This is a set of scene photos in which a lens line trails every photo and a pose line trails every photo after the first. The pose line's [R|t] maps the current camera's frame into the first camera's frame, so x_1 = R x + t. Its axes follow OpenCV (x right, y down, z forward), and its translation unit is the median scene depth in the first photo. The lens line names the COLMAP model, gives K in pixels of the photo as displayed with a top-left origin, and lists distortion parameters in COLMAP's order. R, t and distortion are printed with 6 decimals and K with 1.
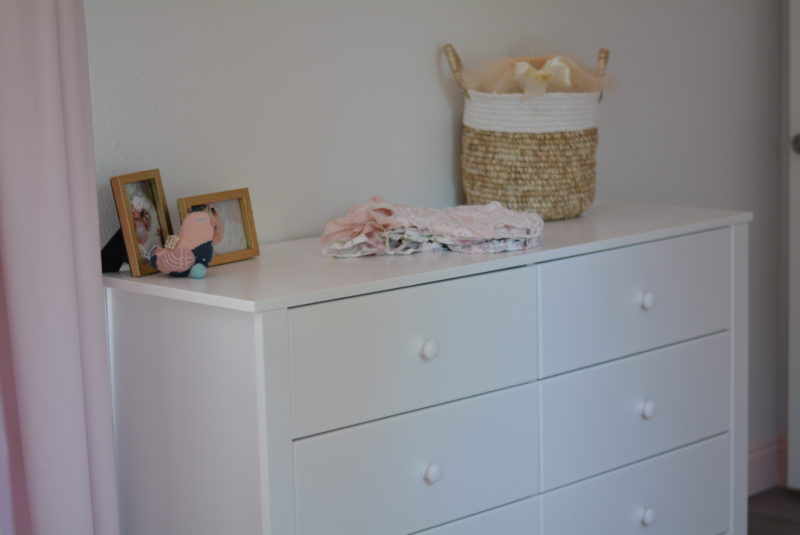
lens RADIAL K [[1744.2, 0, 400.0], [0, 1744.2, 267.5], [0, 0, 1]] dist [-0.120596, -0.115421]
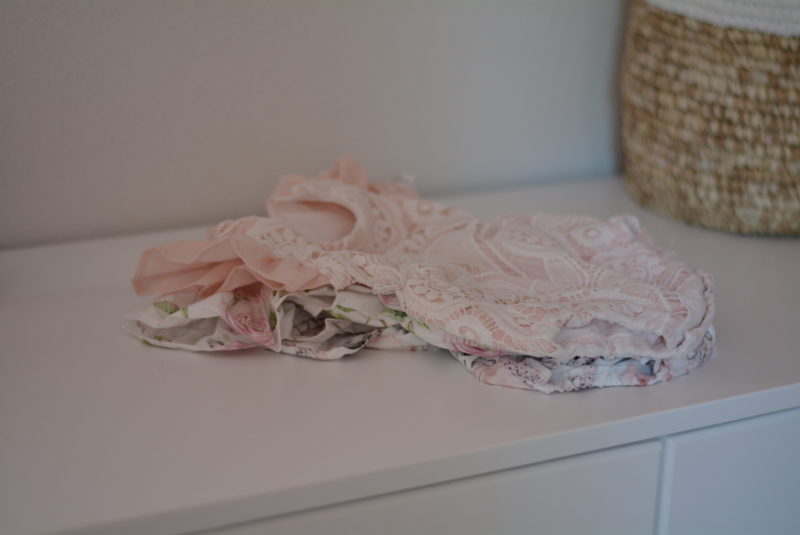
lens RADIAL K [[1744.2, 0, 400.0], [0, 1744.2, 267.5], [0, 0, 1]] dist [-0.120596, -0.115421]
pose [[0.960682, 0.140759, -0.239327, 0.097021], [-0.097428, 0.978057, 0.184153, -0.089353], [0.259996, -0.153595, 0.953316, 0.580288]]
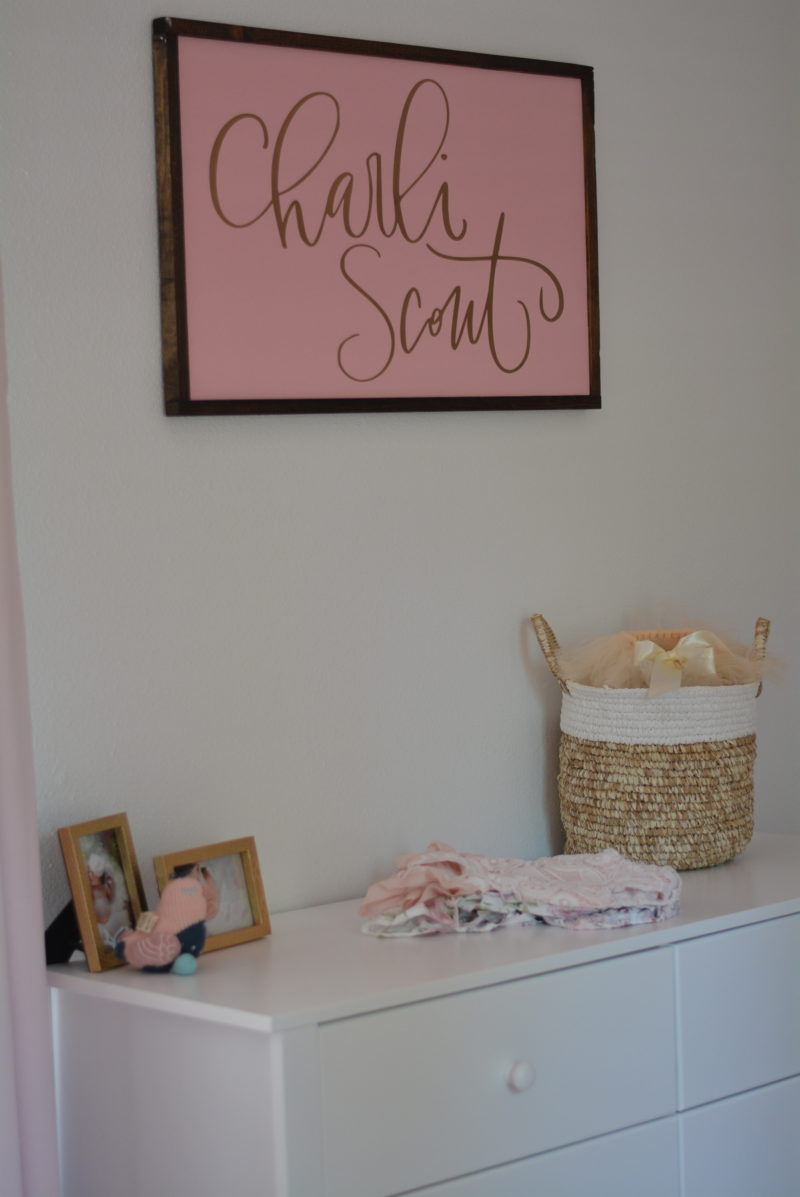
lens RADIAL K [[2609.8, 0, 400.0], [0, 2609.8, 598.5], [0, 0, 1]] dist [-0.120596, -0.115421]
pose [[0.999860, -0.008831, -0.014179, -0.012392], [0.007394, 0.995121, -0.098386, -0.033931], [0.014979, 0.098268, 0.995047, -0.033479]]
